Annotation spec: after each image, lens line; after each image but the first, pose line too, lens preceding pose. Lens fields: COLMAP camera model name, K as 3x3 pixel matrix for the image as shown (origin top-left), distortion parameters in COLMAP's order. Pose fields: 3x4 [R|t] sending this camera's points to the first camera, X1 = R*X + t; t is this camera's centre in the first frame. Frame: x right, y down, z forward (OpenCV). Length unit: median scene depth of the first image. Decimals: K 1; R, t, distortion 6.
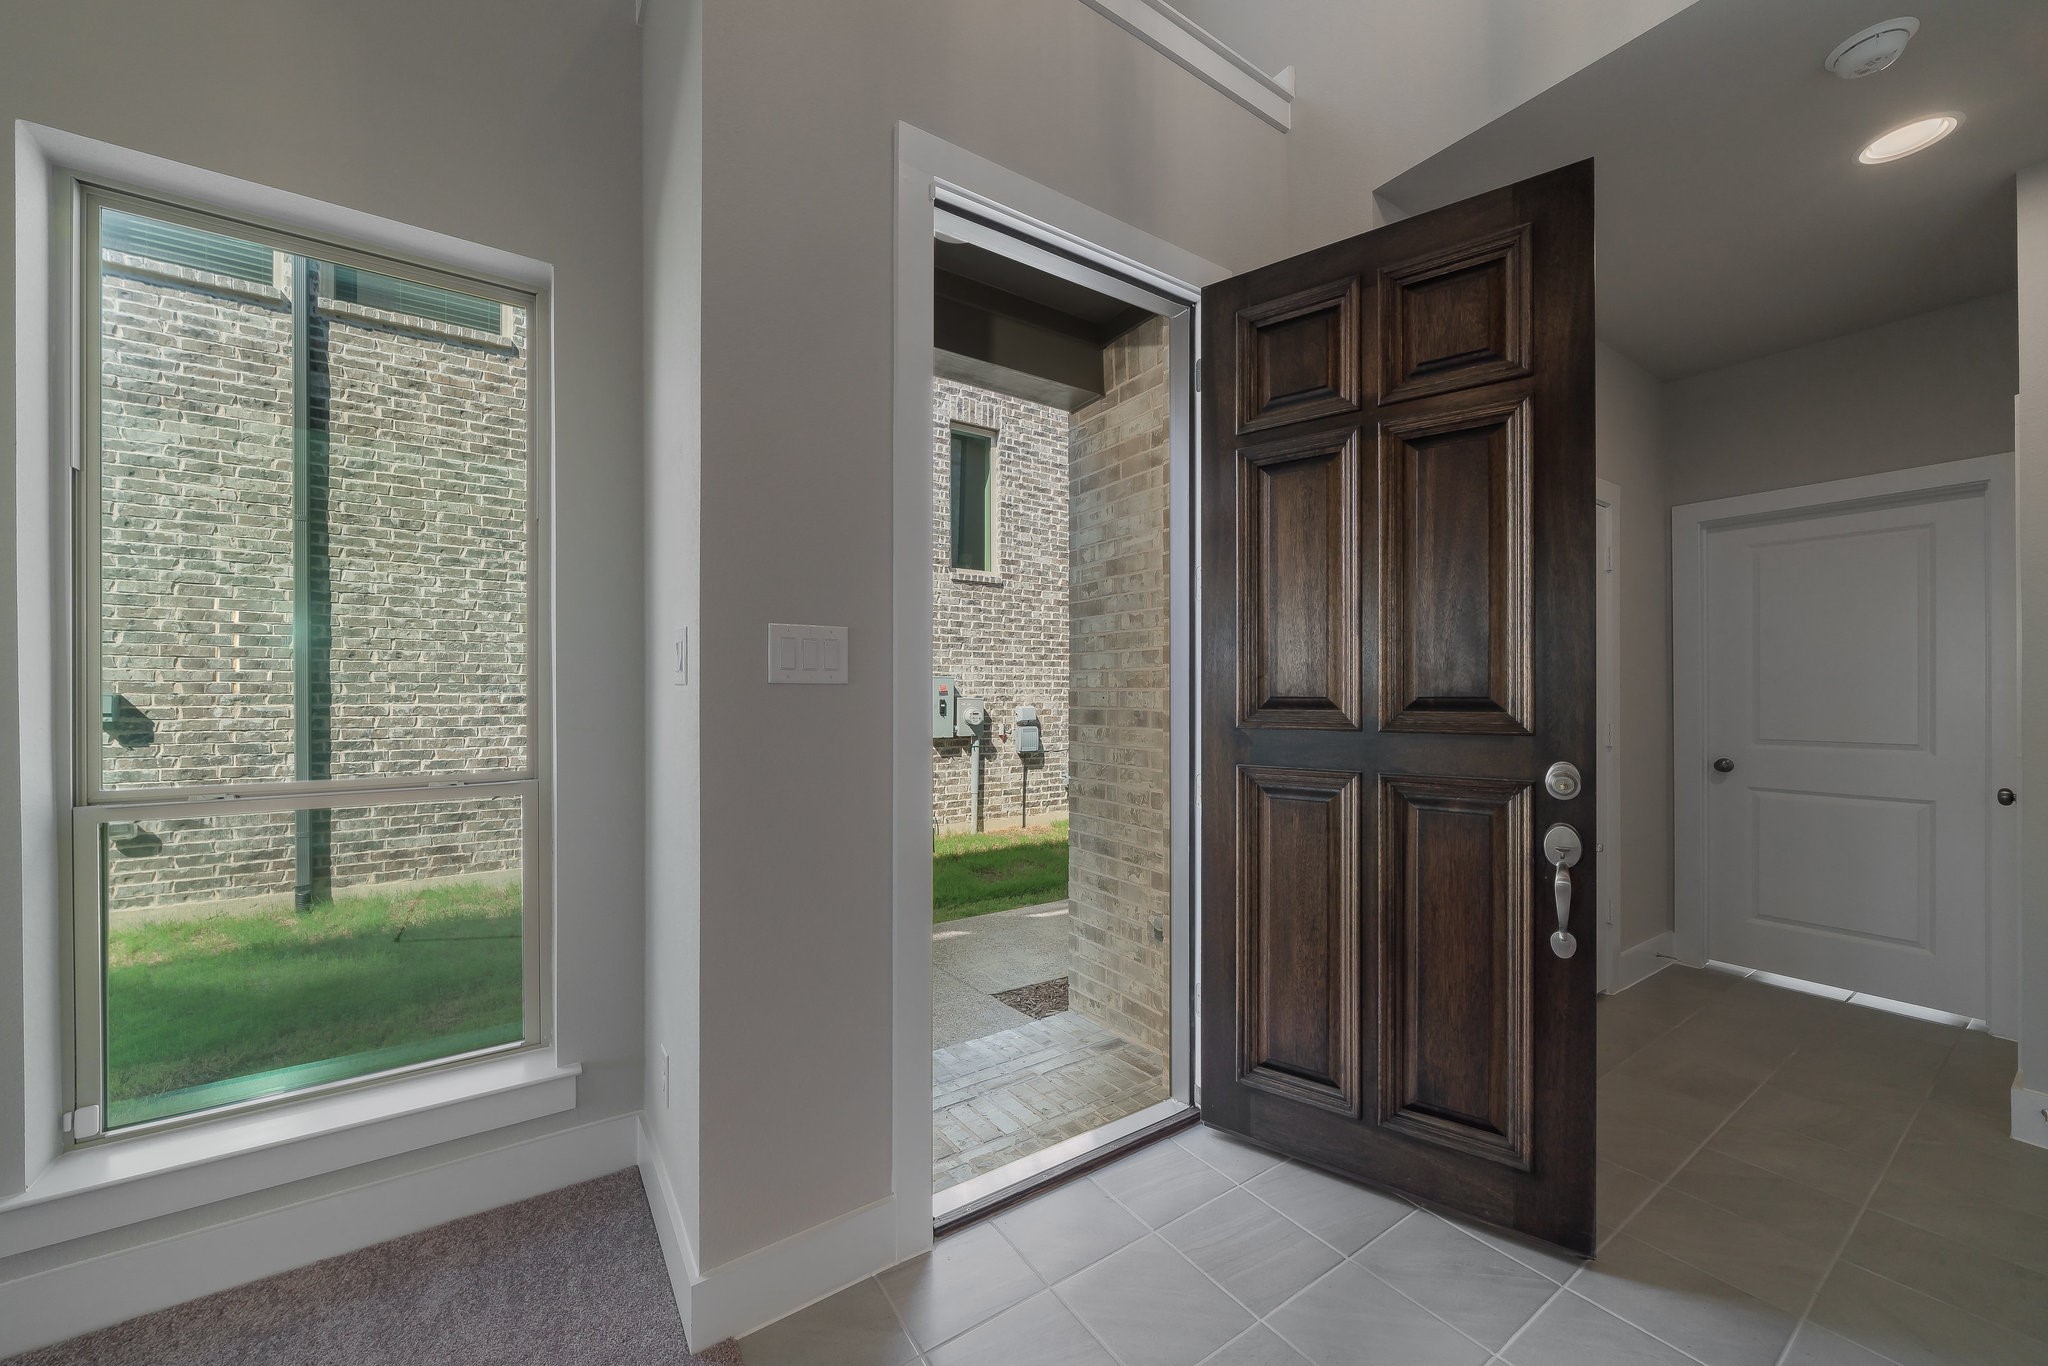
lens RADIAL K [[770.7, 0, 1020.9], [0, 770.7, 701.6], [0, 0, 1]] dist [0.000161, 0.000002]
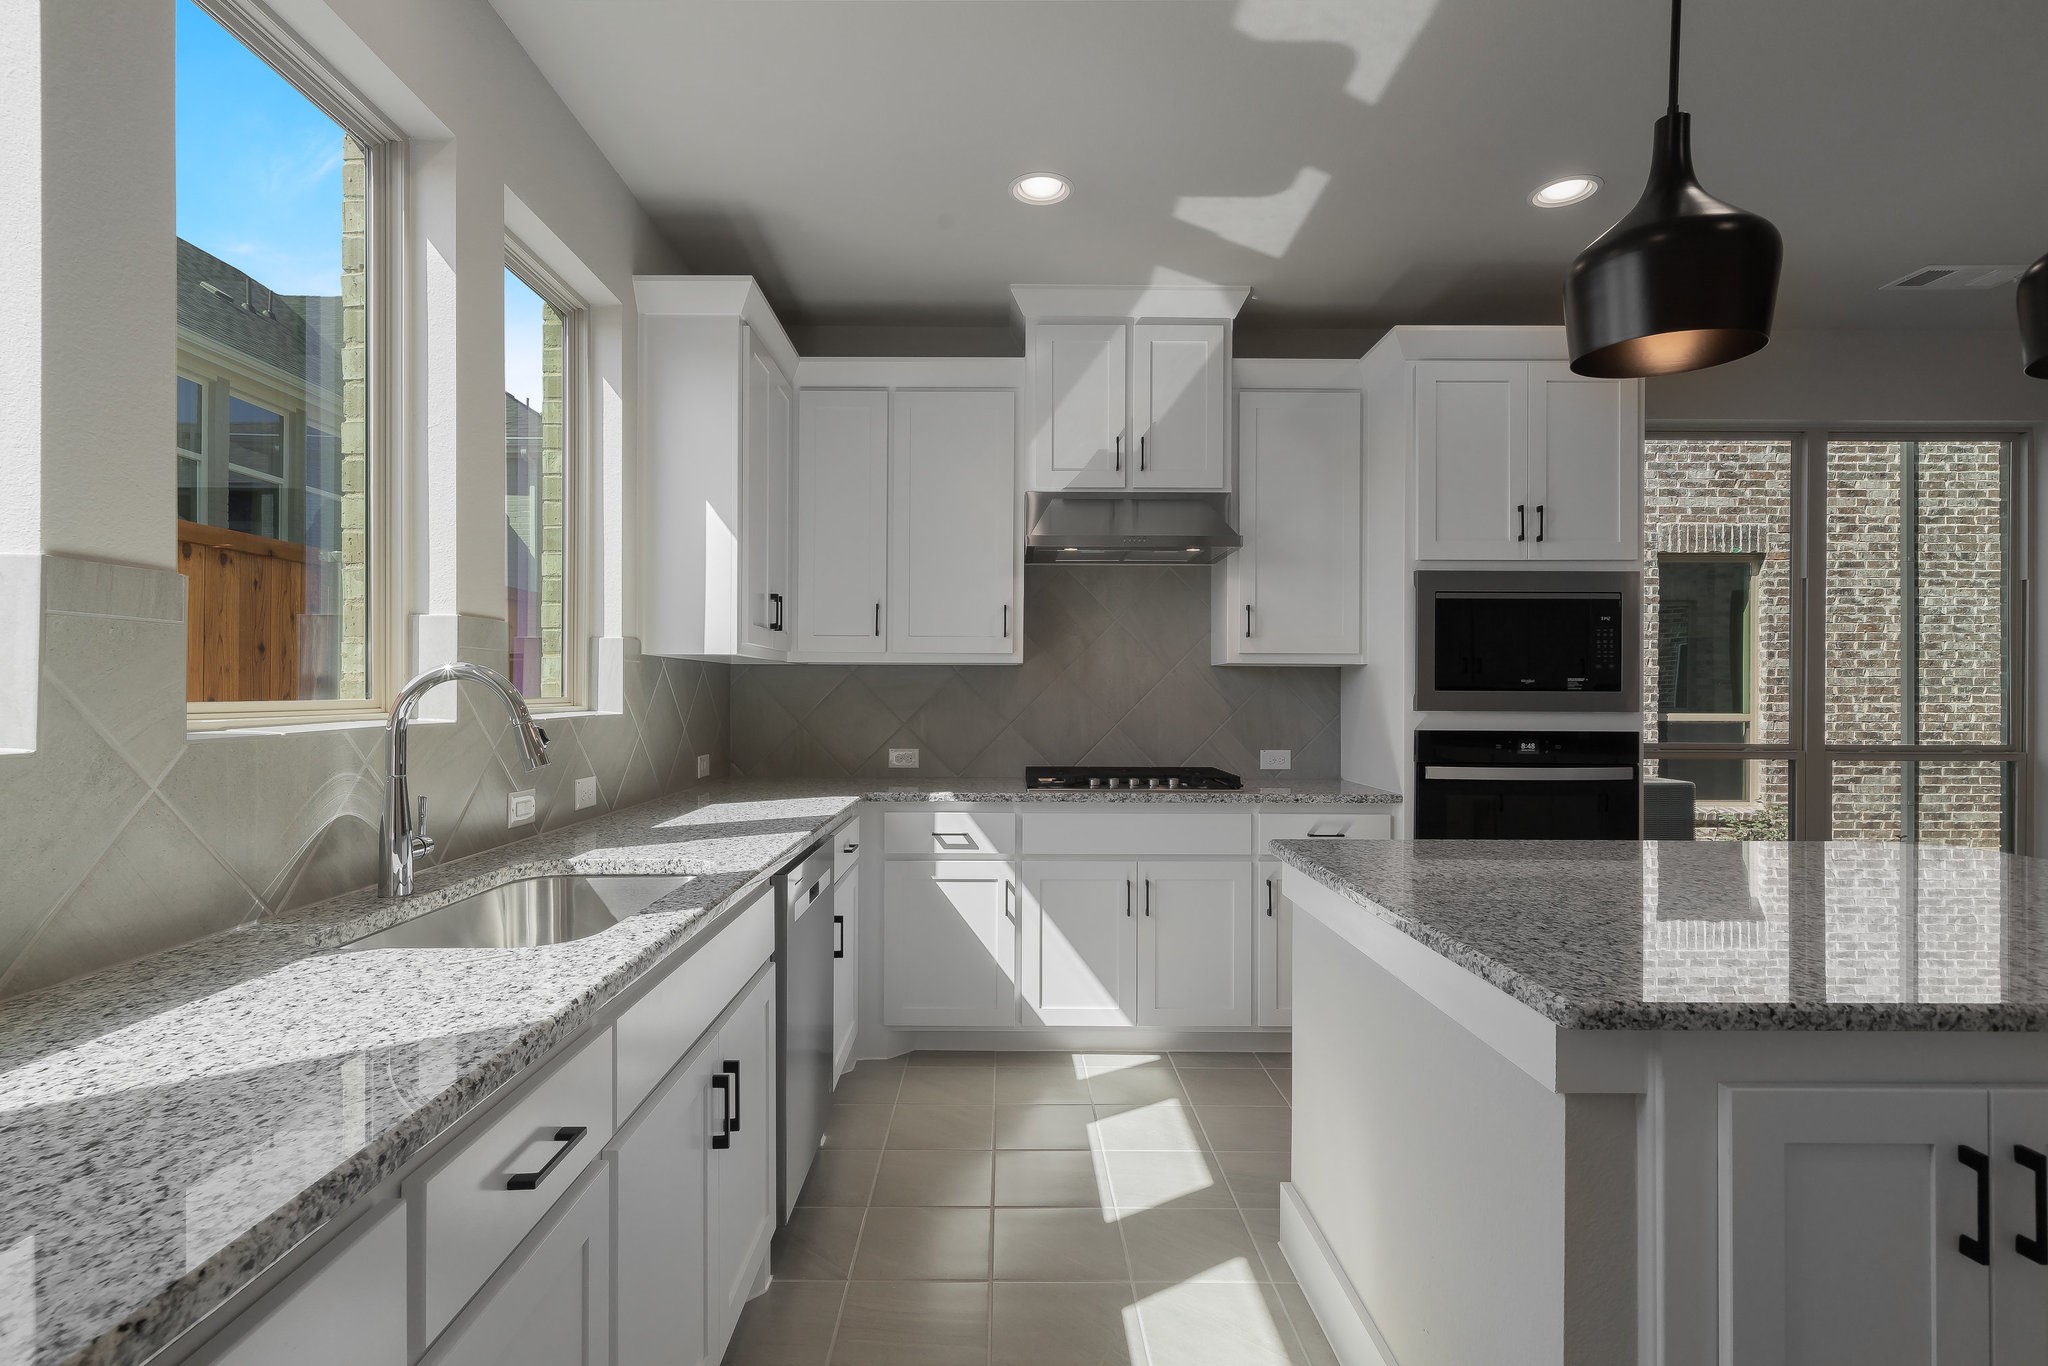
lens RADIAL K [[991.2, 0, 1008.1], [0, 991.2, 687.7], [0, 0, 1]] dist [0.010681, 0.000426]
pose [[0.838032, 0.005653, -0.545591, -1.233728], [-0.008561, 0.999959, -0.002788, -0.003721], [0.545553, 0.007007, 0.838047, -1.189114]]
